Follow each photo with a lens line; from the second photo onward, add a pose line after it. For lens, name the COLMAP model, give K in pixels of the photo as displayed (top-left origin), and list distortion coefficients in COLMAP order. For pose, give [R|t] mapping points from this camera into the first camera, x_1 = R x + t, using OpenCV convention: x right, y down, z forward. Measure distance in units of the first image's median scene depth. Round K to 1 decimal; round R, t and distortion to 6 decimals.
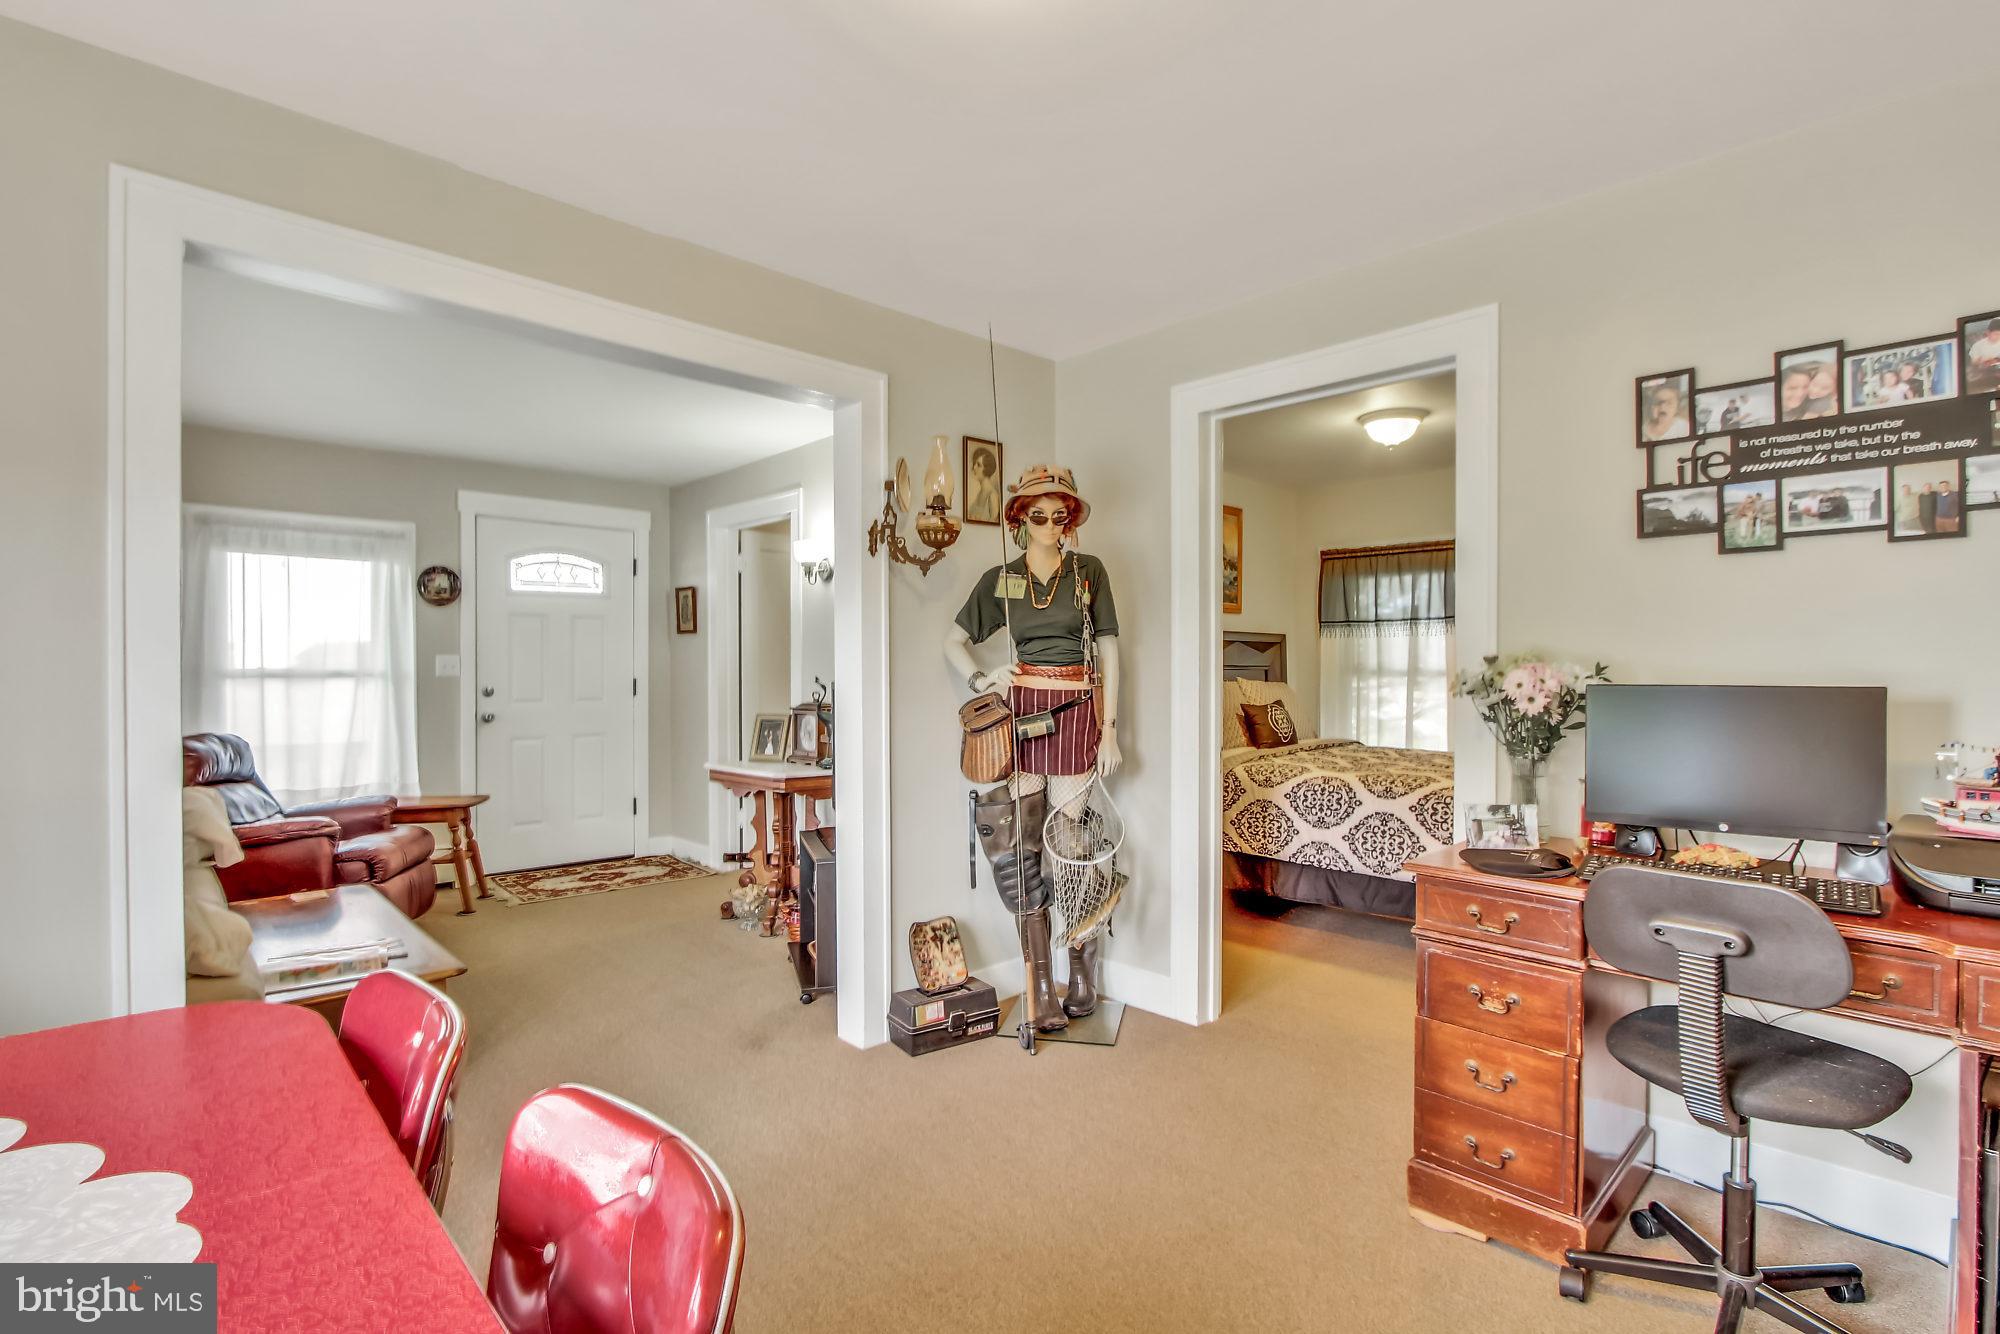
lens RADIAL K [[971.2, 0, 989.6], [0, 971.2, 668.4], [0, 0, 1]] dist [-0.011998, 0.000015]
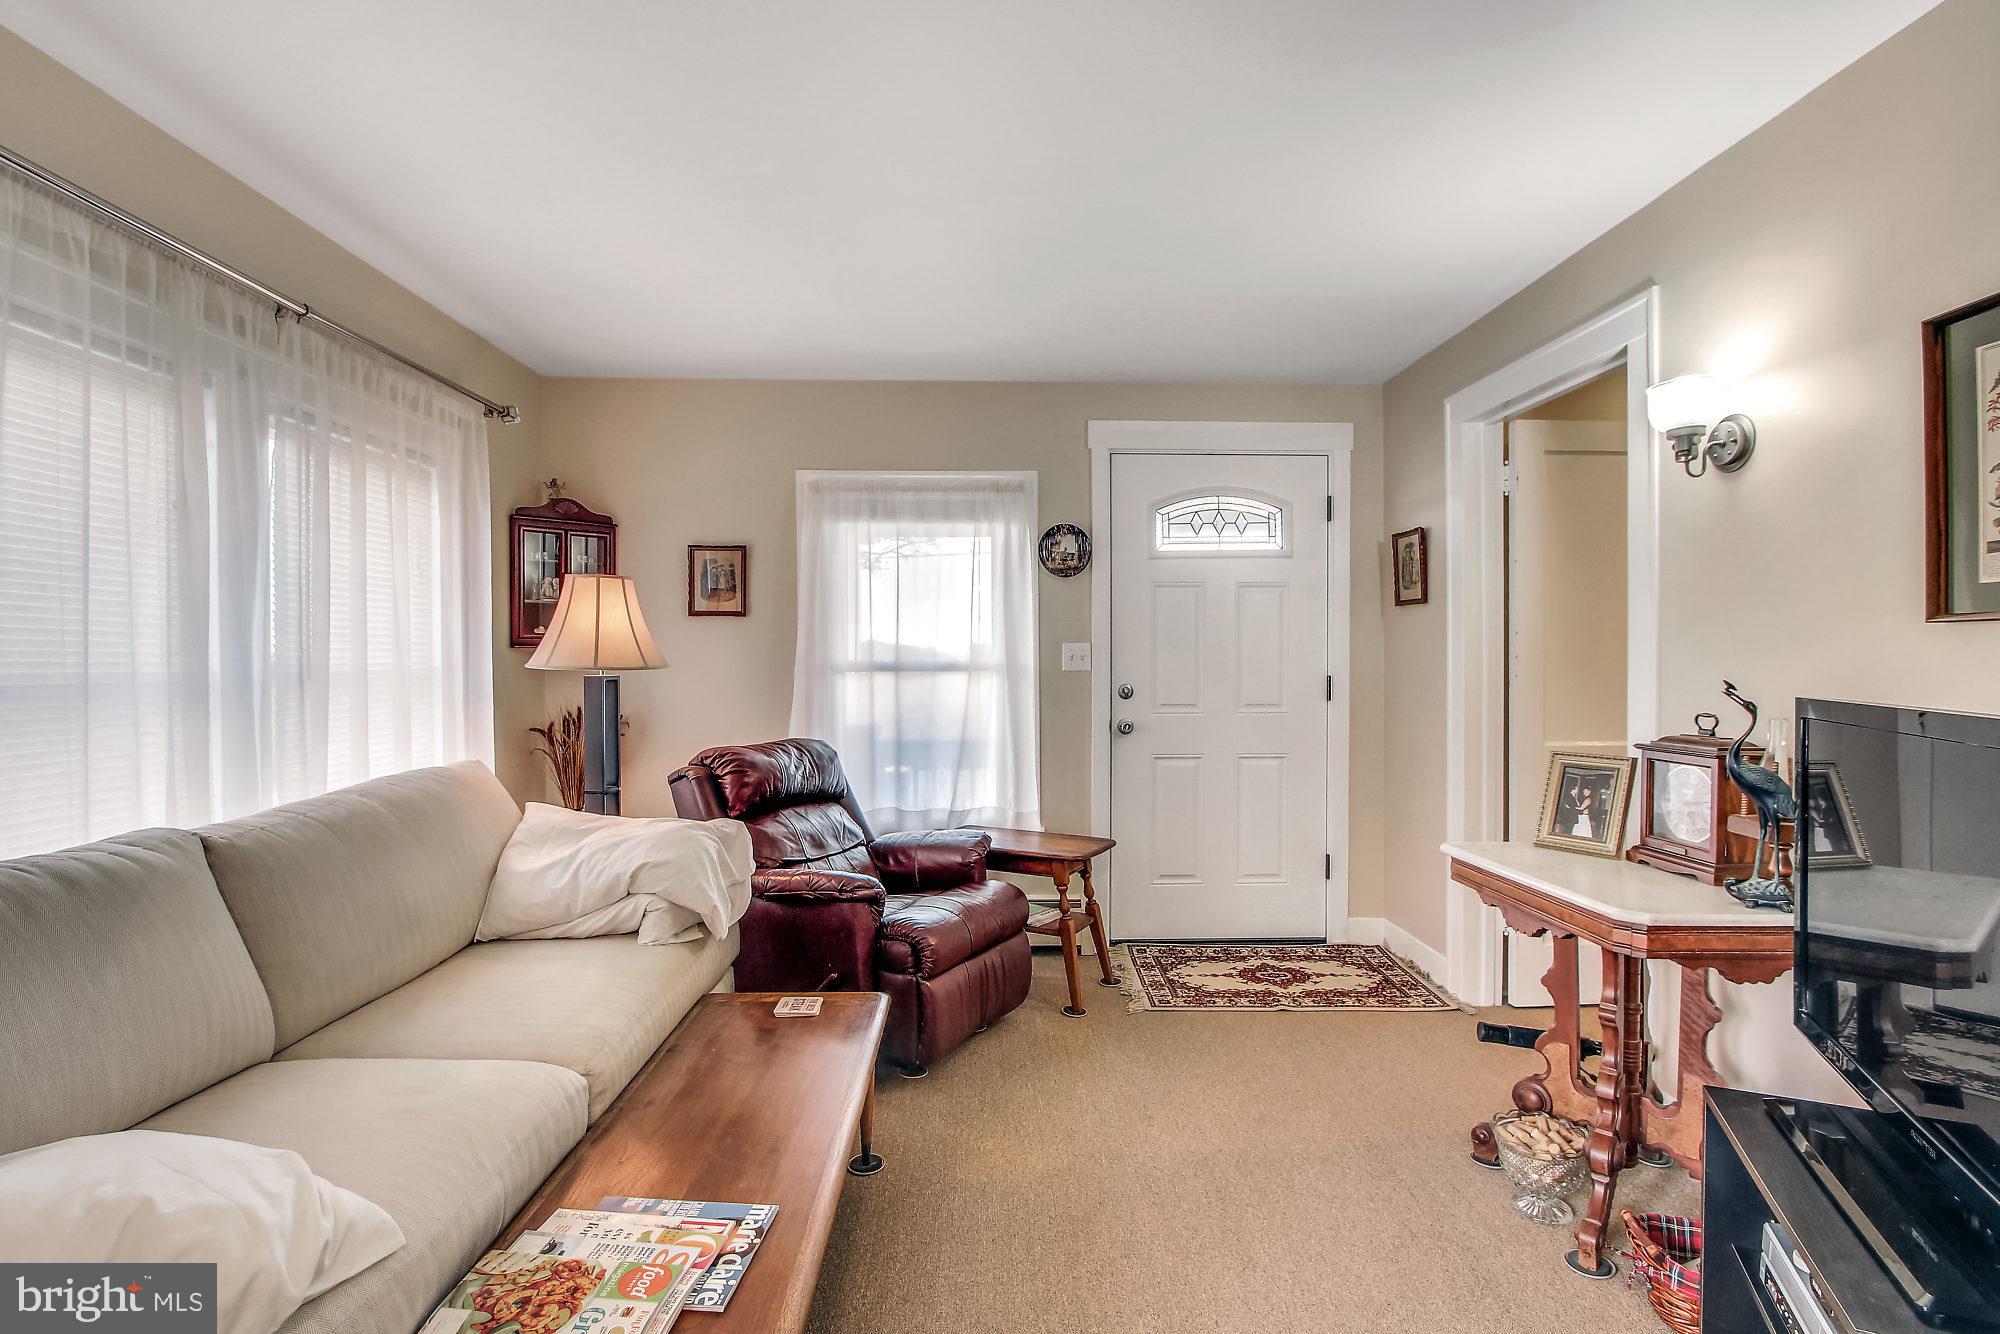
lens RADIAL K [[933.2, 0, 985.1], [0, 933.2, 670.3], [0, 0, 1]] dist [-0.012747, 0.000223]
pose [[0.740281, 0.008275, -0.672247, -0.134737], [-0.001614, 0.999943, 0.010532, 0.000133], [0.672296, -0.006712, 0.740252, 0.447608]]
